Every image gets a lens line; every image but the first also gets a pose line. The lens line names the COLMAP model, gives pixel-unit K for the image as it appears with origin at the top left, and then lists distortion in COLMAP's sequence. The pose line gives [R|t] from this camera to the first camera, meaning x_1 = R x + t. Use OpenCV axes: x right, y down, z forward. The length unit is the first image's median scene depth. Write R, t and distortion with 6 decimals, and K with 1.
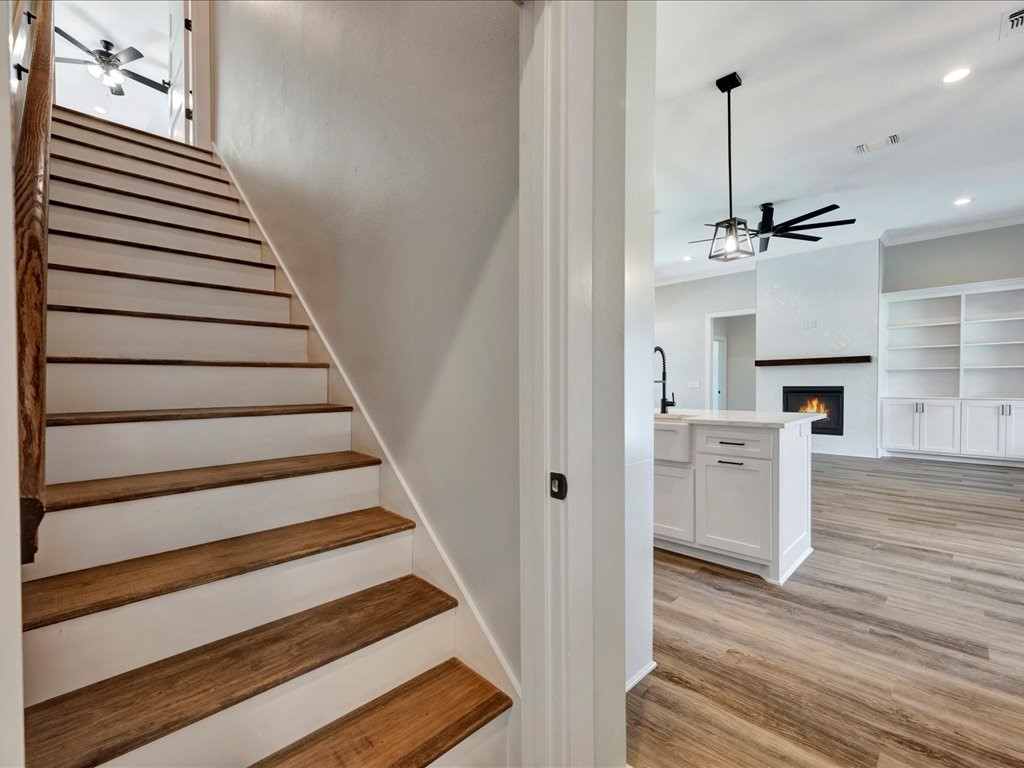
lens RADIAL K [[453.4, 0, 514.9], [0, 453.4, 389.4], [0, 0, 1]] dist [-0.001387, 0.001483]
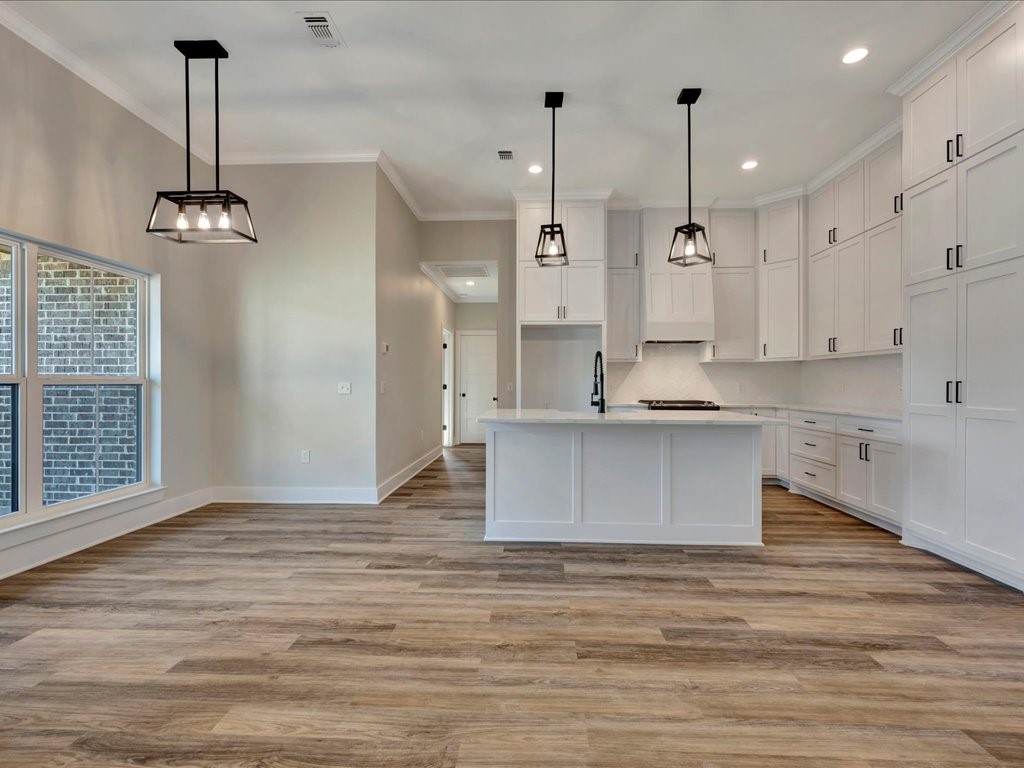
lens RADIAL K [[453.4, 0, 509.9], [0, 453.4, 386.1], [0, 0, 1]] dist [-0.001387, 0.001483]
pose [[-0.746582, 0.008254, -0.665243, 1.327657], [-0.007195, 0.999764, 0.020480, -0.032216], [0.665255, 0.020076, -0.746346, 1.842148]]
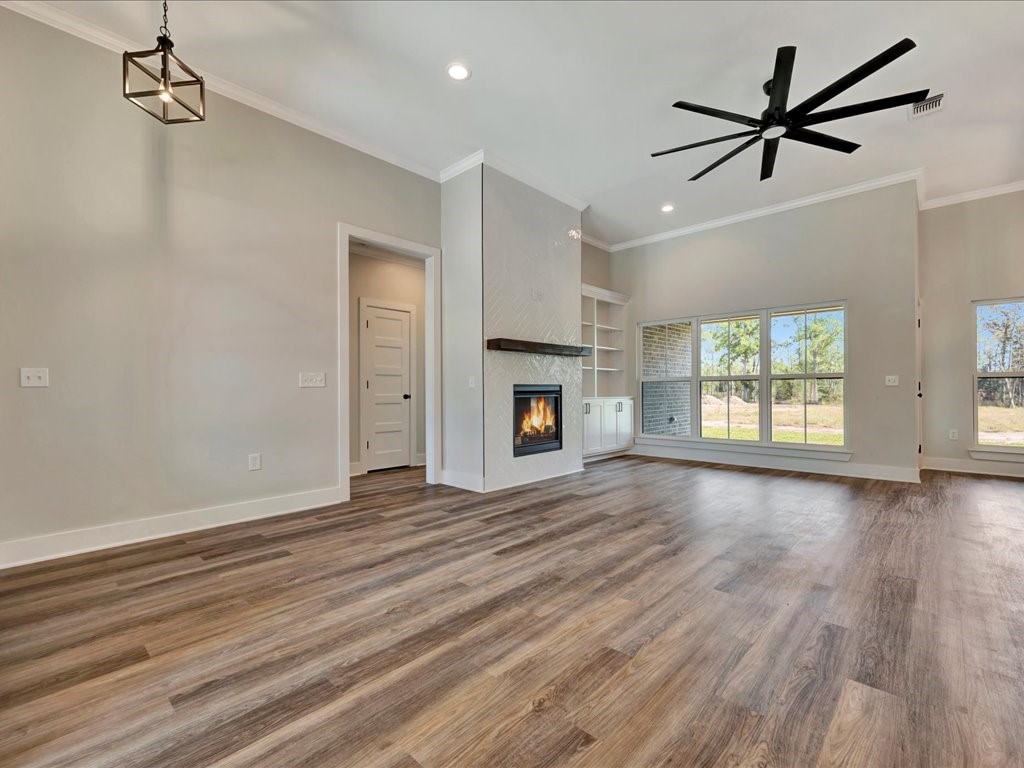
lens RADIAL K [[453.4, 0, 512.4], [0, 453.4, 388.5], [0, 0, 1]] dist [-0.001387, 0.001483]
pose [[-0.020539, 0.013626, 0.999696, -0.097750], [0.021724, 0.999677, -0.013180, 0.017477], [-0.999553, 0.021446, -0.020828, 2.490688]]
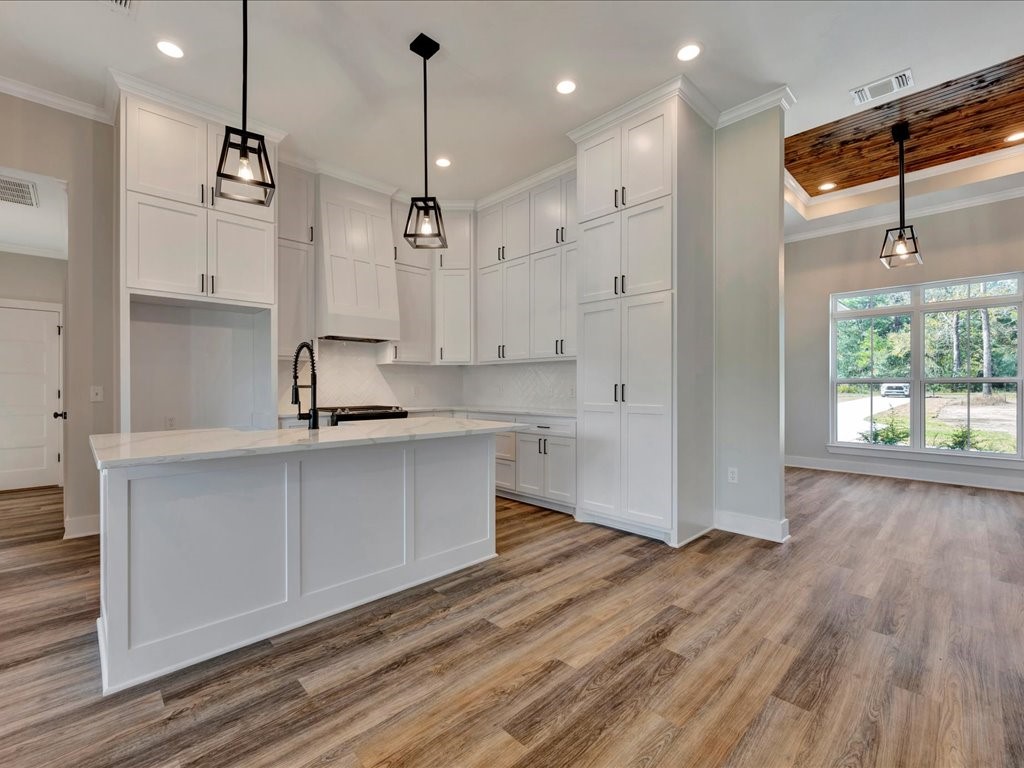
lens RADIAL K [[453.4, 0, 508.1], [0, 453.4, 385.8], [0, 0, 1]] dist [-0.001387, 0.001483]
pose [[-0.025282, 0.003603, -0.999674, 1.195397], [-0.010224, 0.999940, 0.003862, -0.026693], [0.999628, 0.010318, -0.025244, 1.503224]]
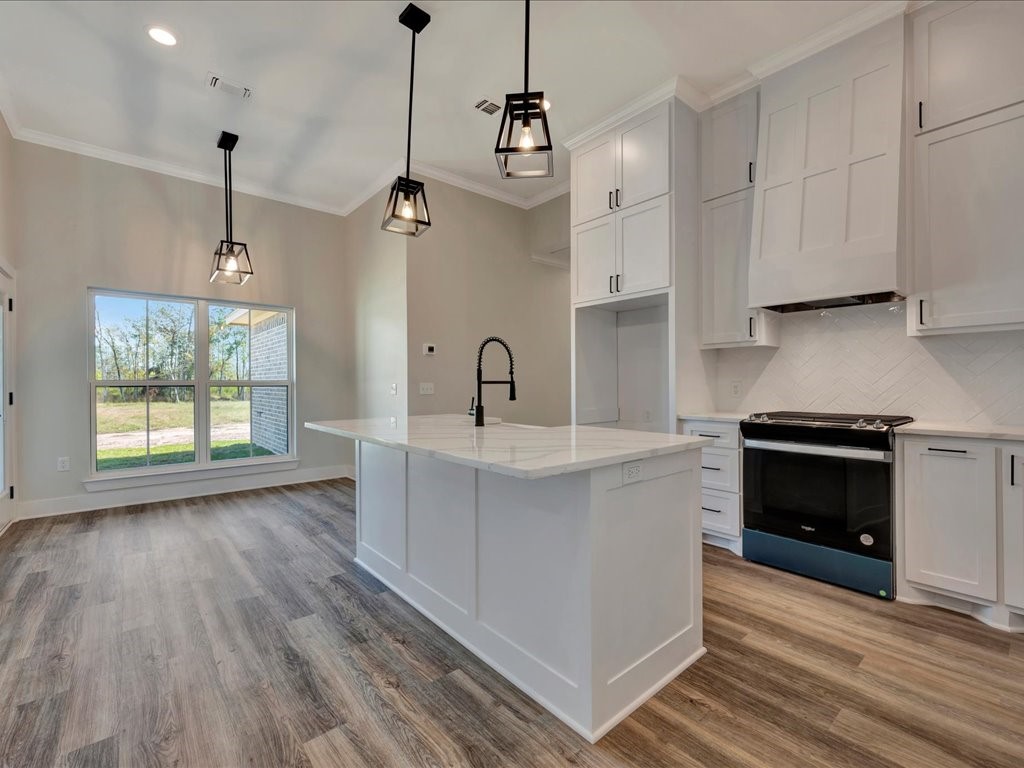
lens RADIAL K [[453.4, 0, 516.0], [0, 453.4, 382.3], [0, 0, 1]] dist [-0.001387, 0.001483]
pose [[-0.996835, 0.008904, 0.078997, 0.236952], [0.009770, 0.999896, 0.010588, -0.026630], [-0.078895, 0.011327, -0.996819, 1.928224]]
